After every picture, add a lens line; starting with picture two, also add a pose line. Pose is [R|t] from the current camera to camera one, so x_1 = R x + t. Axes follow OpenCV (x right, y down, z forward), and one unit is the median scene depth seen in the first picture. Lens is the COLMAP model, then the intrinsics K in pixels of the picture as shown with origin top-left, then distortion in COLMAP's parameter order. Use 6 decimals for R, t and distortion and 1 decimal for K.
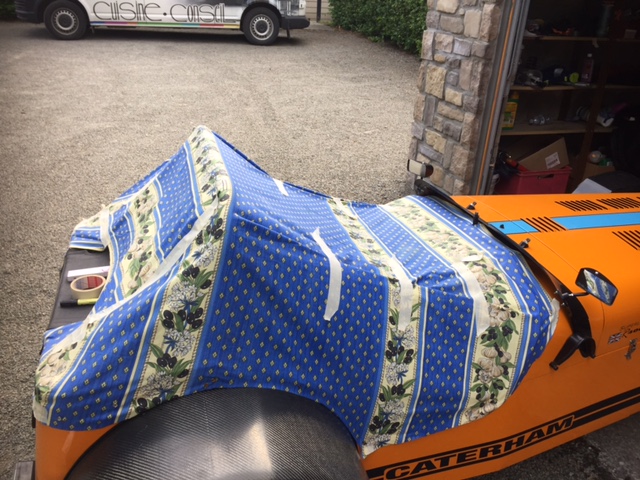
lens RADIAL K [[546.9, 0, 320.0], [0, 546.9, 240.0], [0, 0, 1]] dist [0.082962, -0.104367]
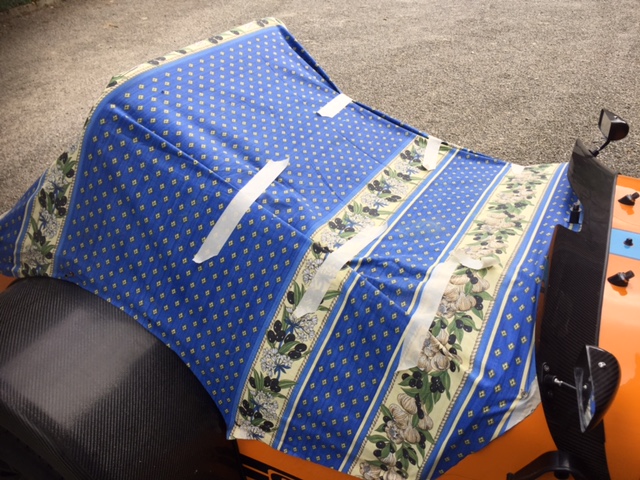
lens RADIAL K [[546.9, 0, 320.0], [0, 546.9, 240.0], [0, 0, 1]] dist [0.082962, -0.104367]
pose [[0.727726, 0.317512, -0.607948, 0.680900], [-0.240888, 0.948245, 0.206891, -0.104321], [0.642174, -0.004113, 0.766548, 0.530858]]
